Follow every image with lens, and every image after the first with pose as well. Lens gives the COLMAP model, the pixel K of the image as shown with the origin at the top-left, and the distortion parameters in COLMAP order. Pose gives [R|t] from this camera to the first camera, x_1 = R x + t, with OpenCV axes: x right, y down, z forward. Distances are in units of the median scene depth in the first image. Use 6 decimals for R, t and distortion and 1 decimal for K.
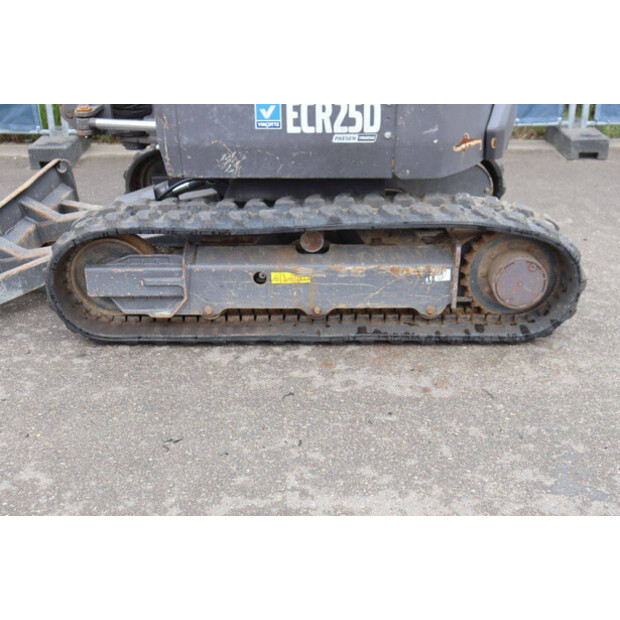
lens RADIAL K [[846.9, 0, 310.0], [0, 846.9, 310.0], [0, 0, 1]] dist [-0.011025, 0.392804]
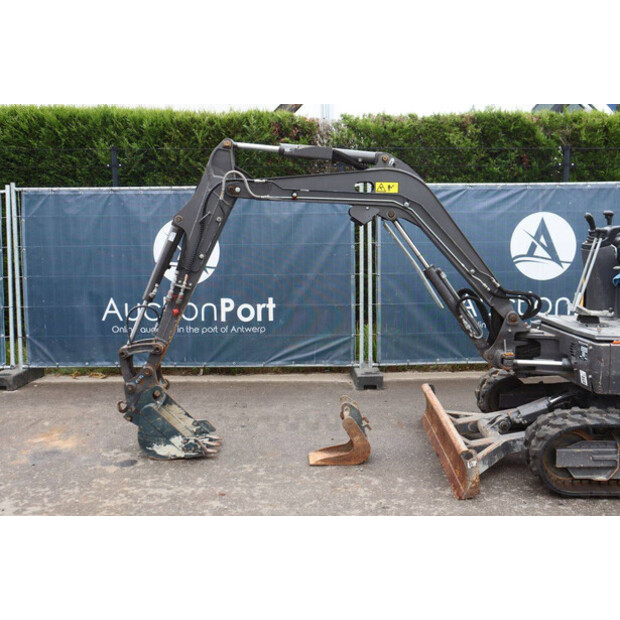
lens RADIAL K [[670.3, 0, 310.0], [0, 670.3, 310.0], [0, 0, 1]] dist [-0.084375, 0.169620]
pose [[0.999975, -0.002969, -0.006368, -0.731787], [0.001100, 0.961305, -0.275485, 0.044739], [0.006940, 0.275471, 0.961284, -0.318988]]
